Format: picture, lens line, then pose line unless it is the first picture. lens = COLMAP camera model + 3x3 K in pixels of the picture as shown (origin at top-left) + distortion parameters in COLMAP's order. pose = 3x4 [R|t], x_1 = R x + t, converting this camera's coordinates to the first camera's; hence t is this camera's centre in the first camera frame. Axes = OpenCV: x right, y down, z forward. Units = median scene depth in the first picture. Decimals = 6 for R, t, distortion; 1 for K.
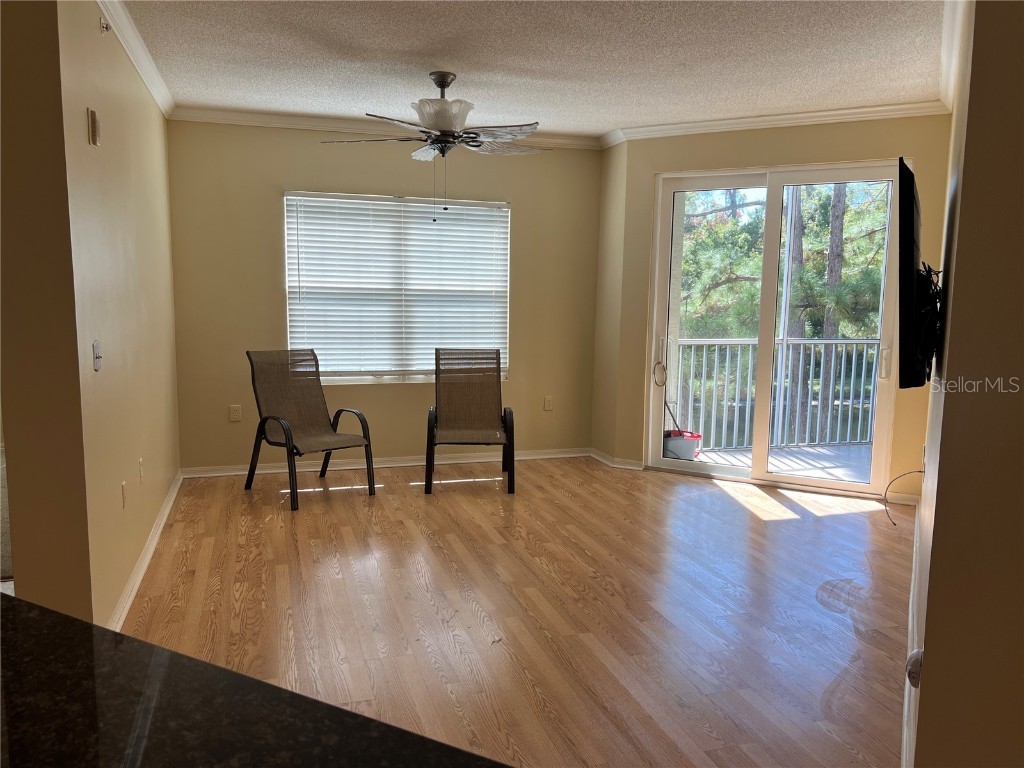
lens RADIAL K [[778.2, 0, 513.8], [0, 778.2, 385.2], [0, 0, 1]] dist [0.055764, -0.030204]
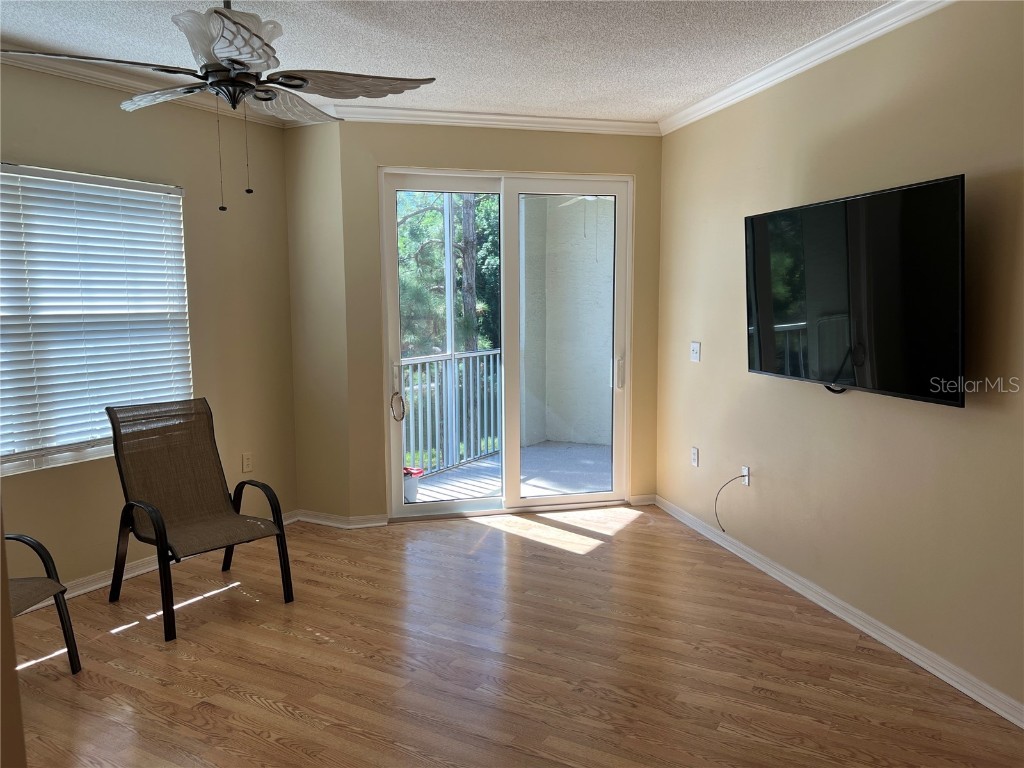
lens RADIAL K [[778.2, 0, 513.3], [0, 778.2, 380.4], [0, 0, 1]] dist [0.055764, -0.030204]
pose [[0.741494, -0.091923, 0.664633, -0.276603], [0.099829, 0.994660, 0.026195, -0.052262], [-0.663491, 0.046926, 0.746711, 0.295694]]
